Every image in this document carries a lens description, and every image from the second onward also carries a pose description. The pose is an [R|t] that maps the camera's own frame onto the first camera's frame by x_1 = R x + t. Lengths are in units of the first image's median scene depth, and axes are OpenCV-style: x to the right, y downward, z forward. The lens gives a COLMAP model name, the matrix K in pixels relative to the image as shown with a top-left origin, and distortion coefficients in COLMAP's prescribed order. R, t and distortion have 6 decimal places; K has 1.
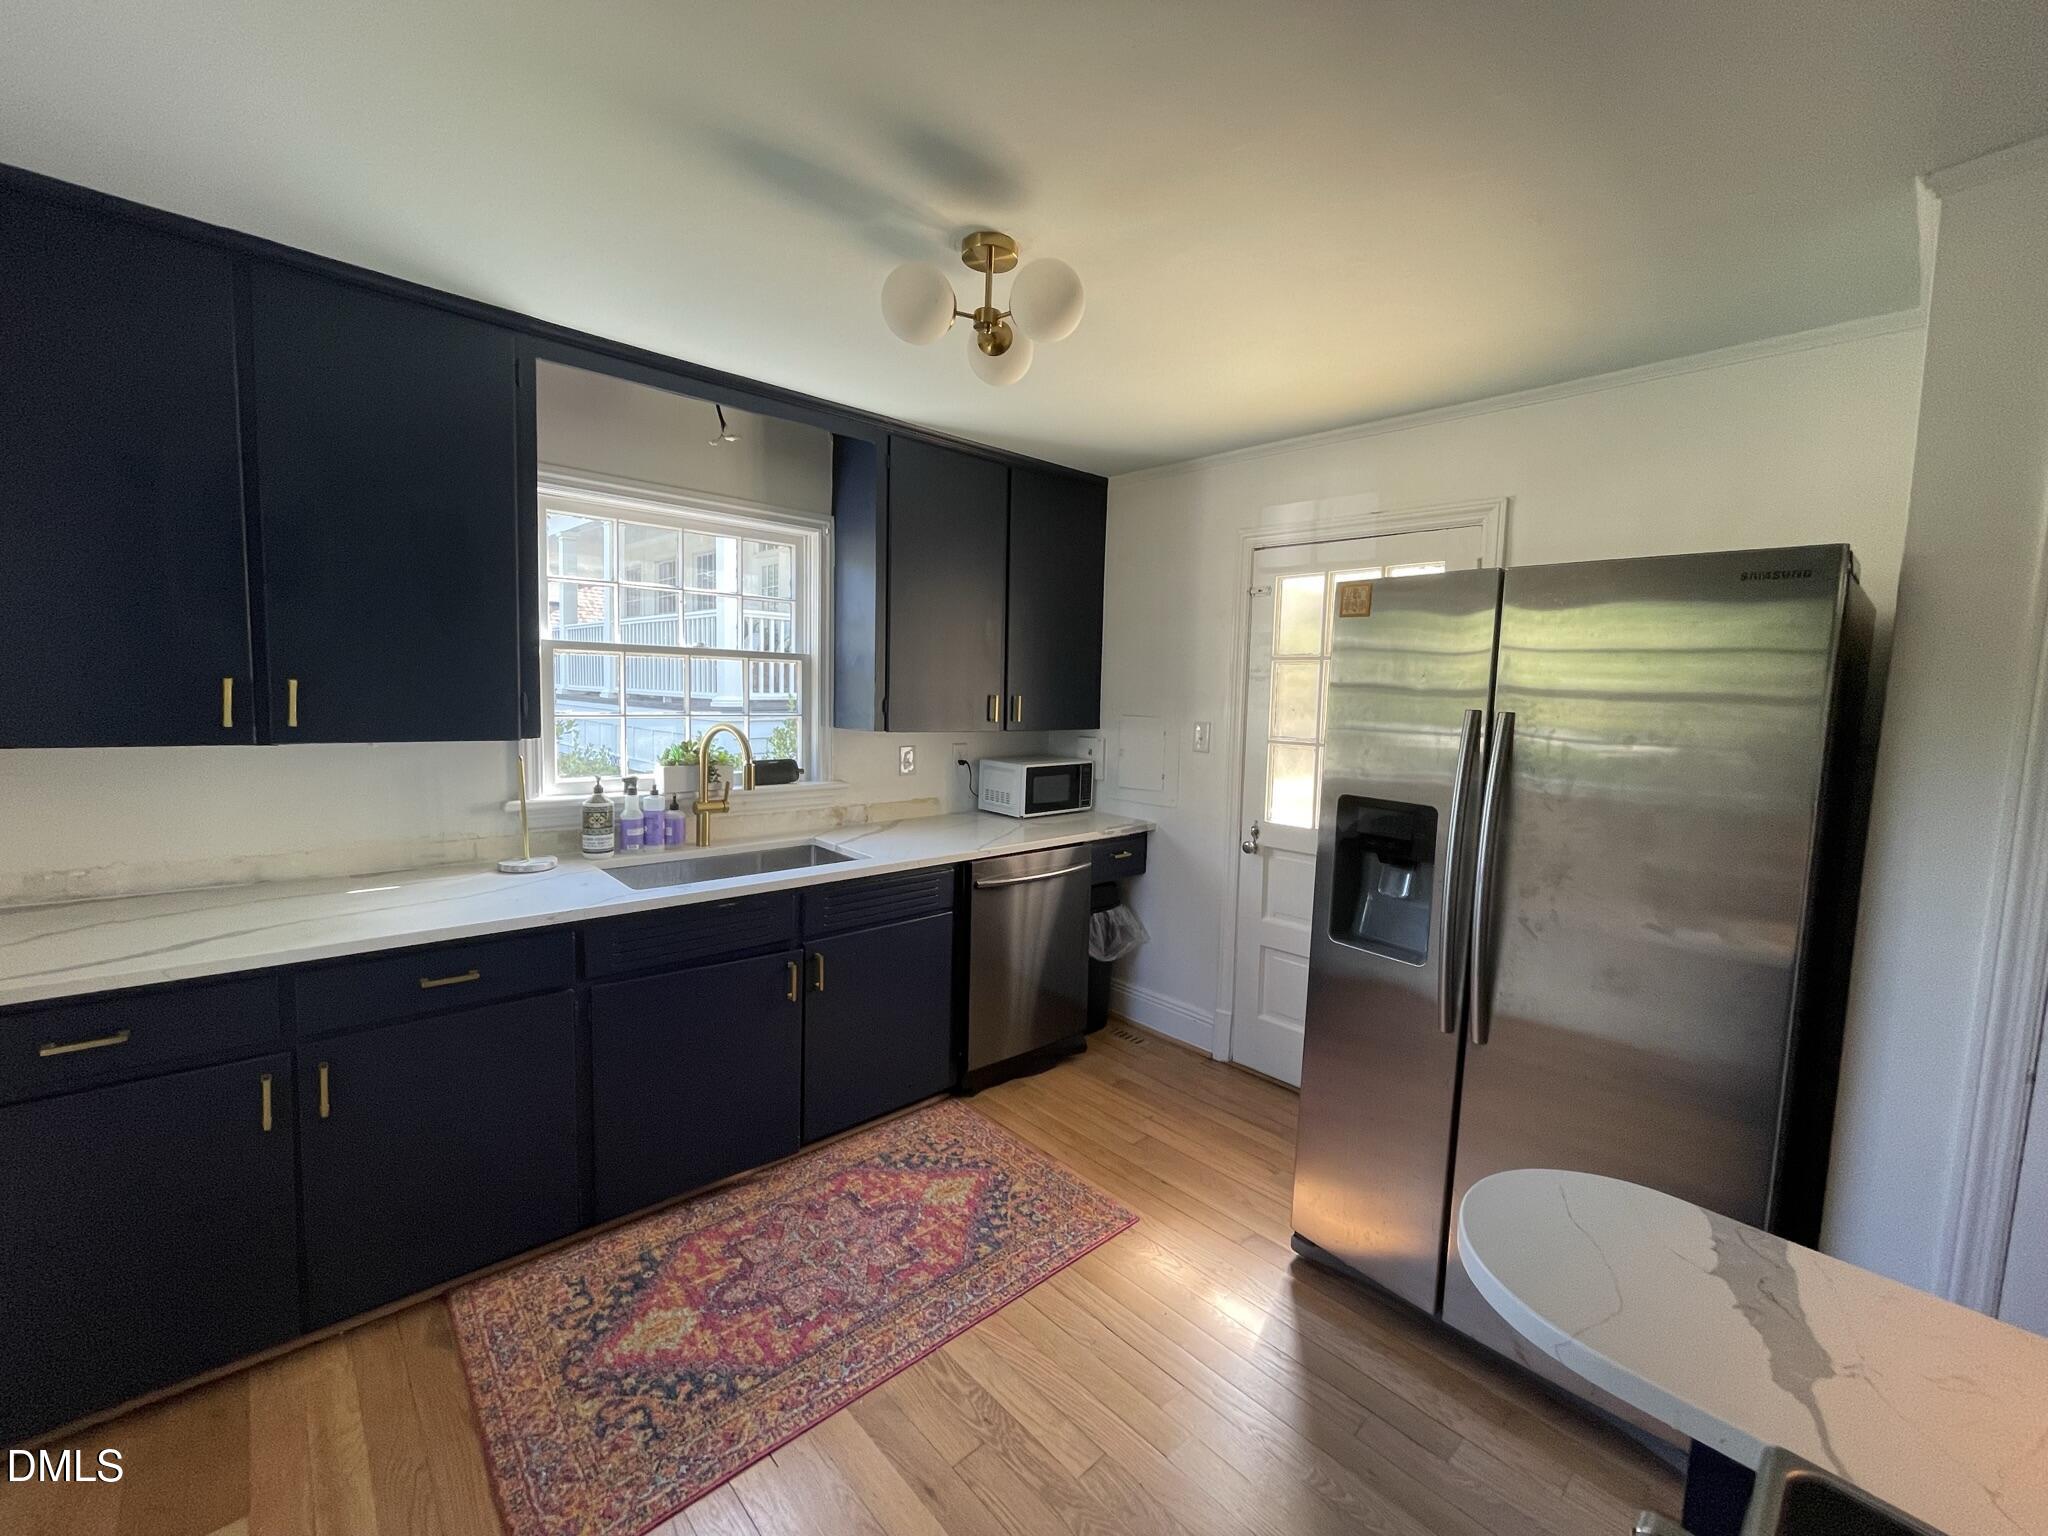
lens RADIAL K [[831.9, 0, 1033.6], [0, 831.9, 760.2], [0, 0, 1]] dist [-0.002702, 0.002311]
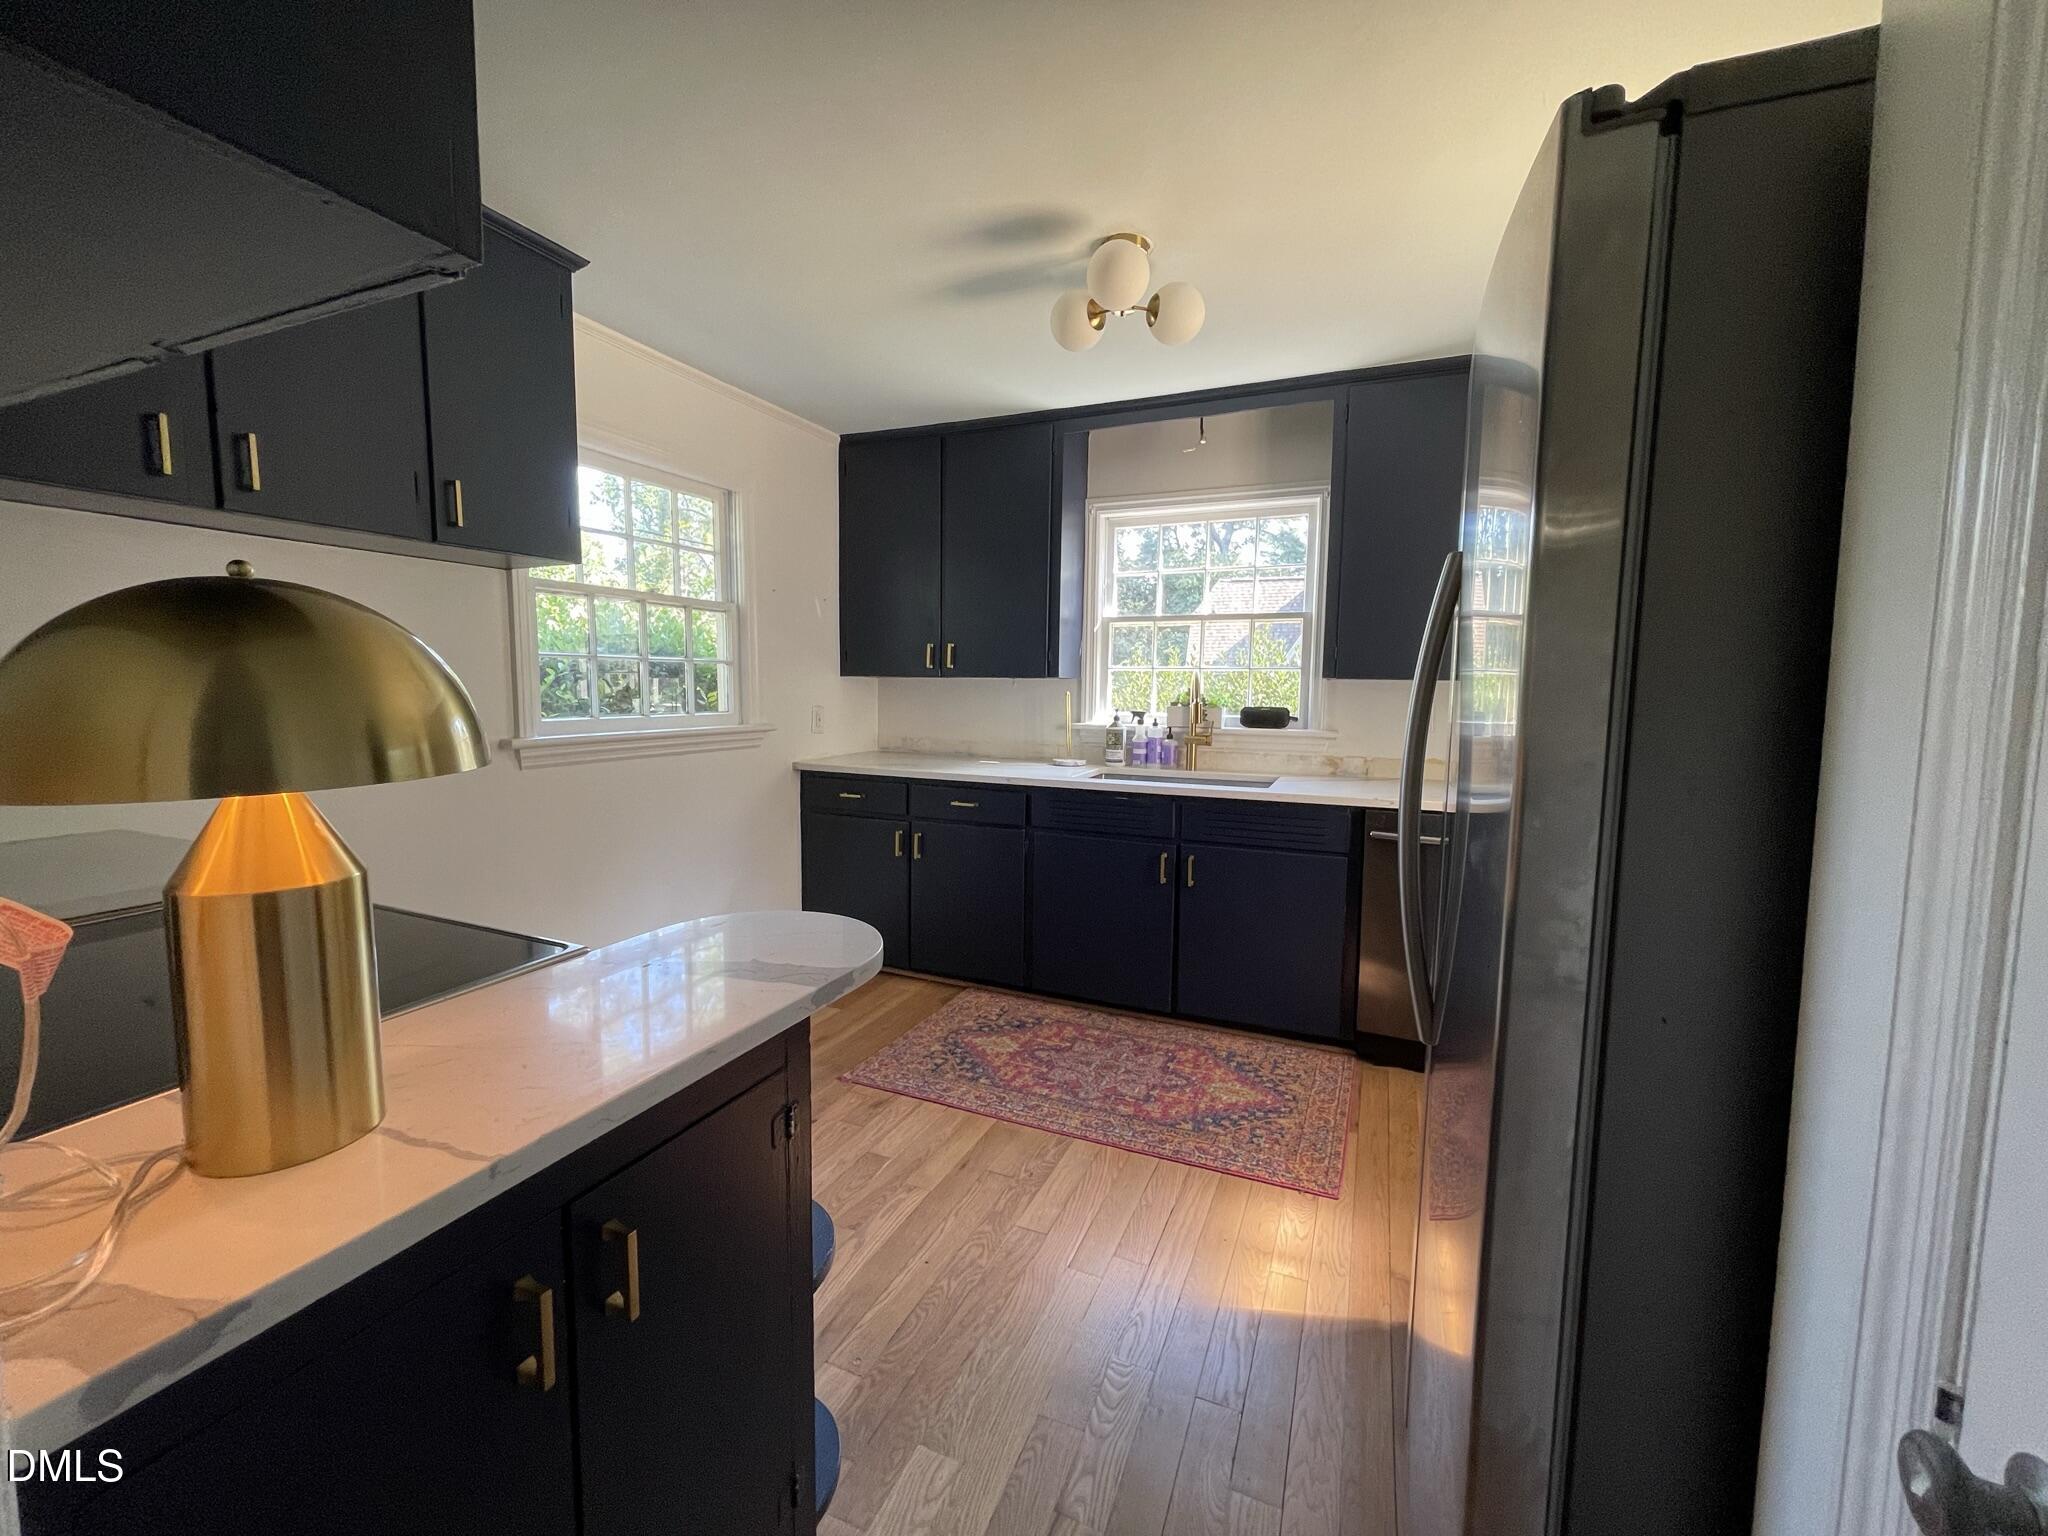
lens RADIAL K [[831.9, 0, 1025.5], [0, 831.9, 758.7], [0, 0, 1]] dist [-0.002702, 0.002311]
pose [[0.404127, 0.055170, -0.913038, 0.783290], [-0.078541, 0.996586, 0.025455, 0.087615], [0.911325, 0.061424, 0.407080, 0.309303]]
